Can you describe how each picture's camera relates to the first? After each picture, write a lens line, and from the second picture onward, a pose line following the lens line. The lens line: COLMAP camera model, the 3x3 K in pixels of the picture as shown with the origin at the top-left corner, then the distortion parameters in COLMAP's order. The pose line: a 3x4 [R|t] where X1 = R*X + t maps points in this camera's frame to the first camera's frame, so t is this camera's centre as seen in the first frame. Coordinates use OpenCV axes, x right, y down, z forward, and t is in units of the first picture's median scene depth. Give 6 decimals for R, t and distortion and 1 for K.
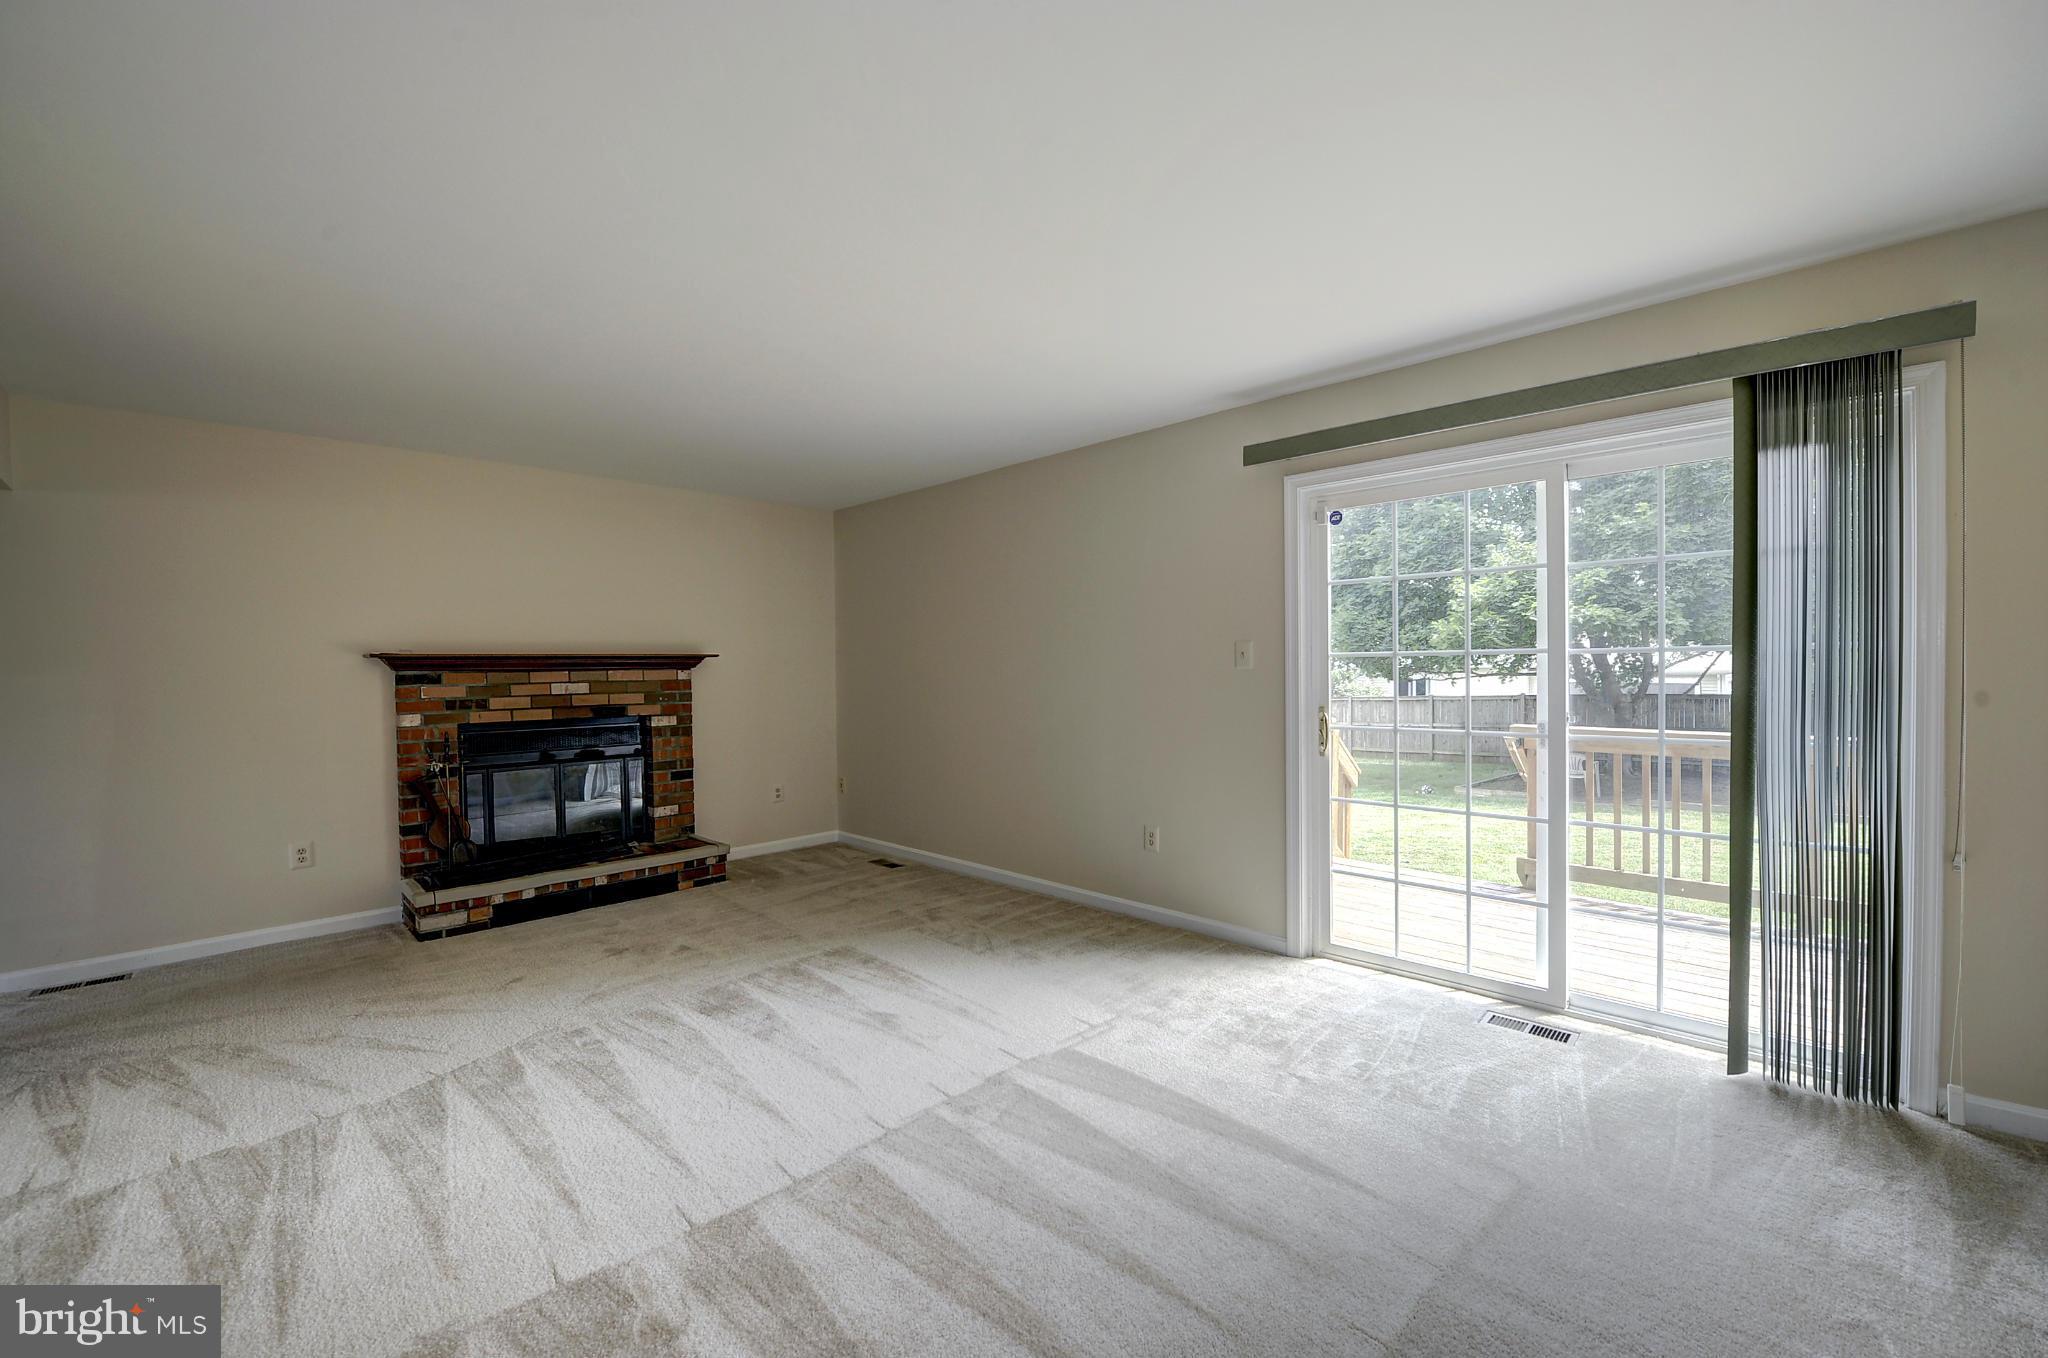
lens RADIAL K [[825.7, 0, 1023.5], [0, 825.7, 672.7], [0, 0, 1]] dist [-0.000516, -0.008812]
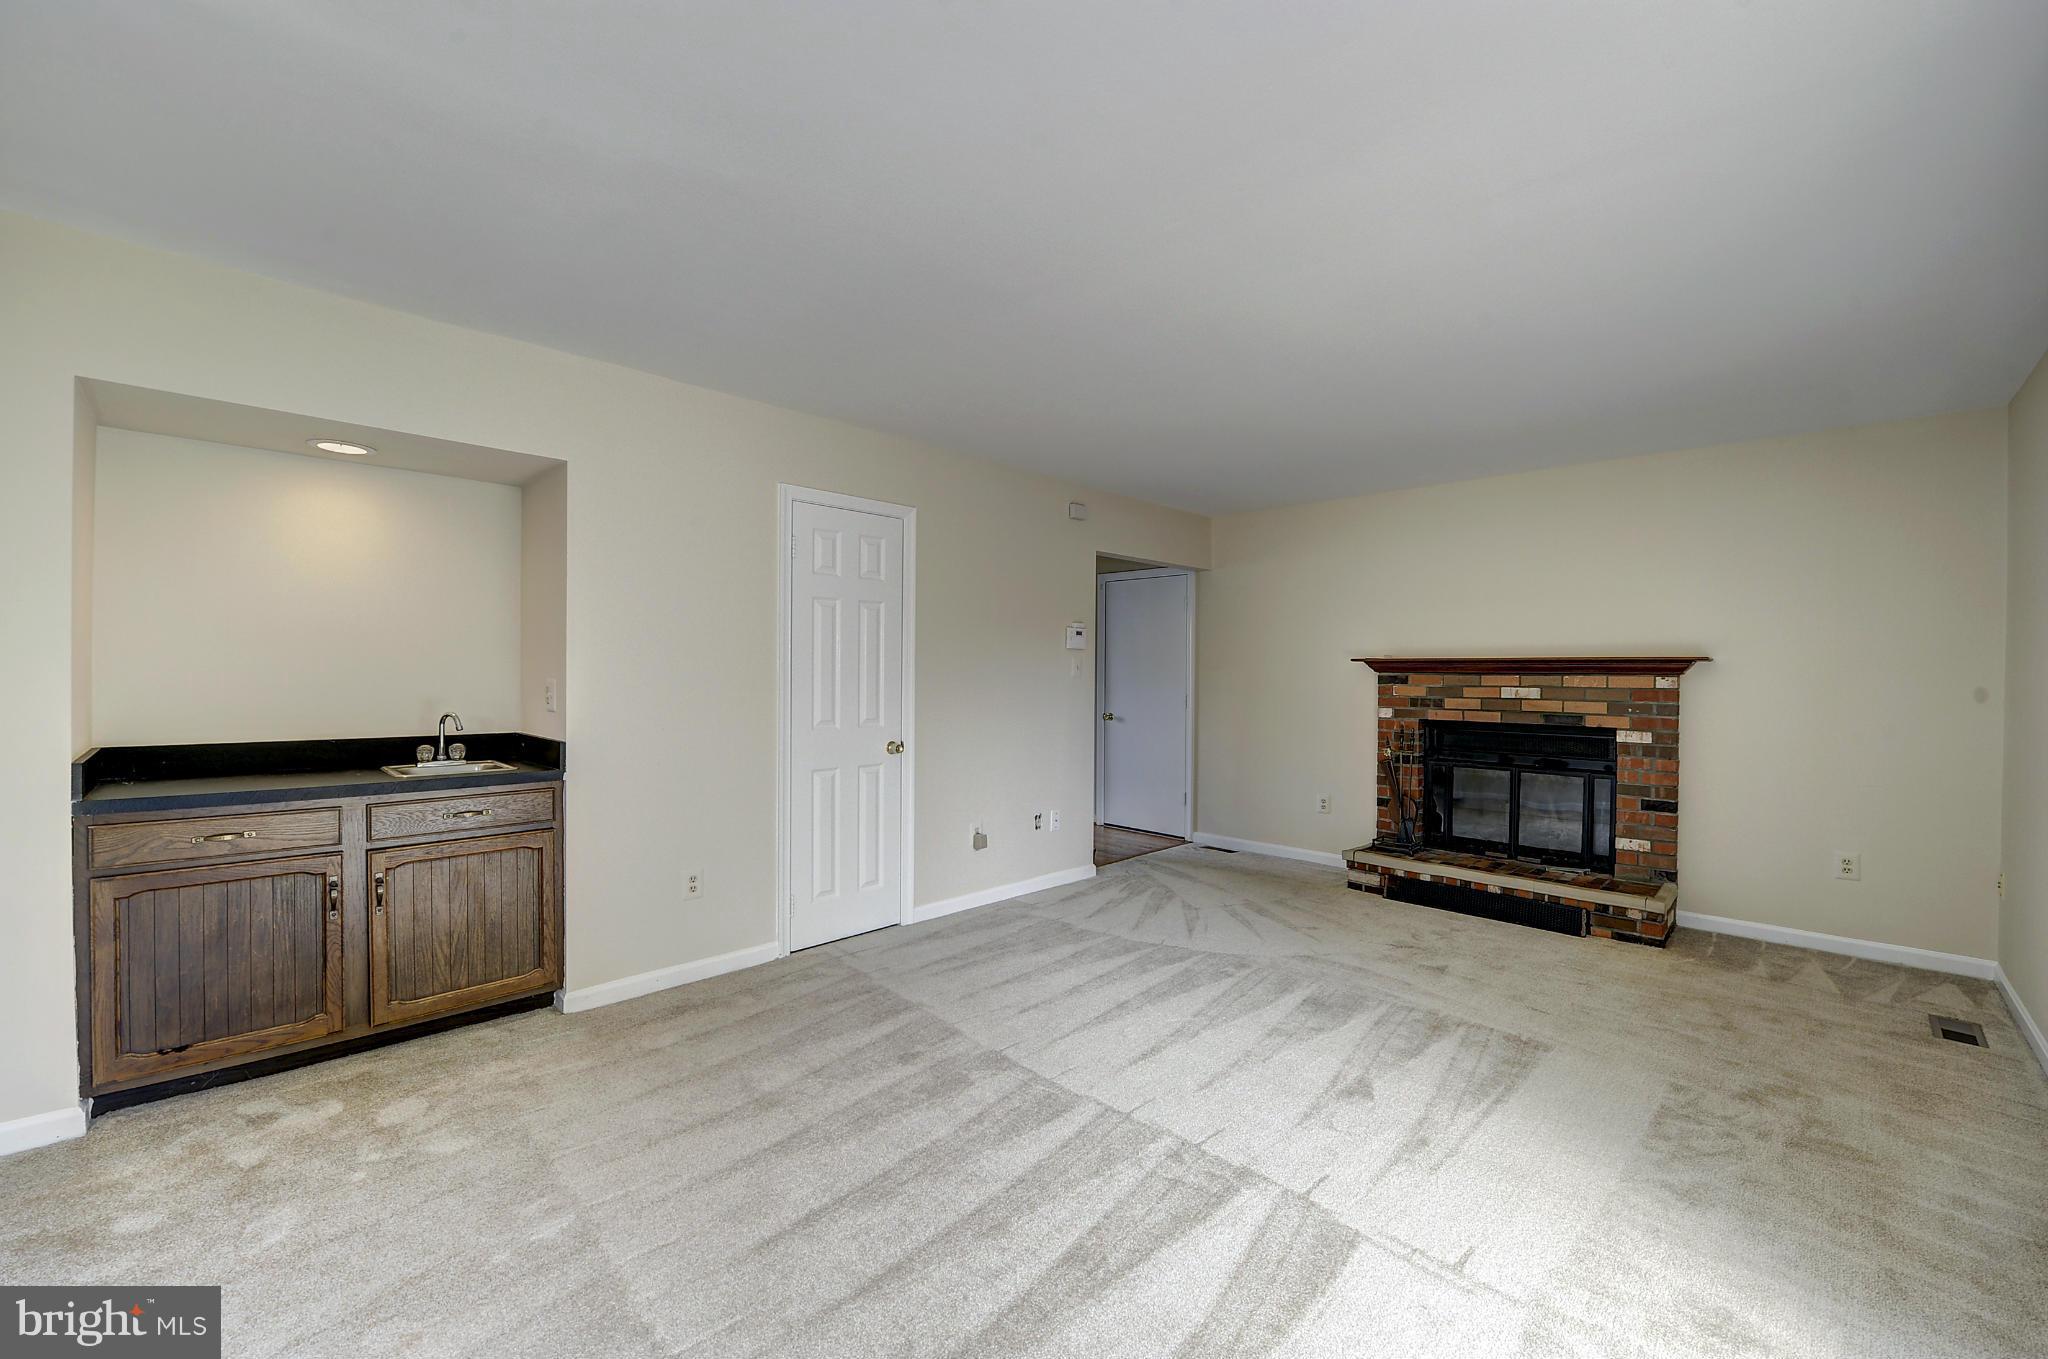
lens RADIAL K [[814.4, 0, 1029.6], [0, 814.4, 676.6], [0, 0, 1]] dist [-0.022403, 0.000264]
pose [[-0.007714, 0.016026, -0.999842, 0.452231], [-0.017026, 0.999725, 0.016155, -0.006436], [0.999825, 0.017148, -0.007439, 0.464463]]
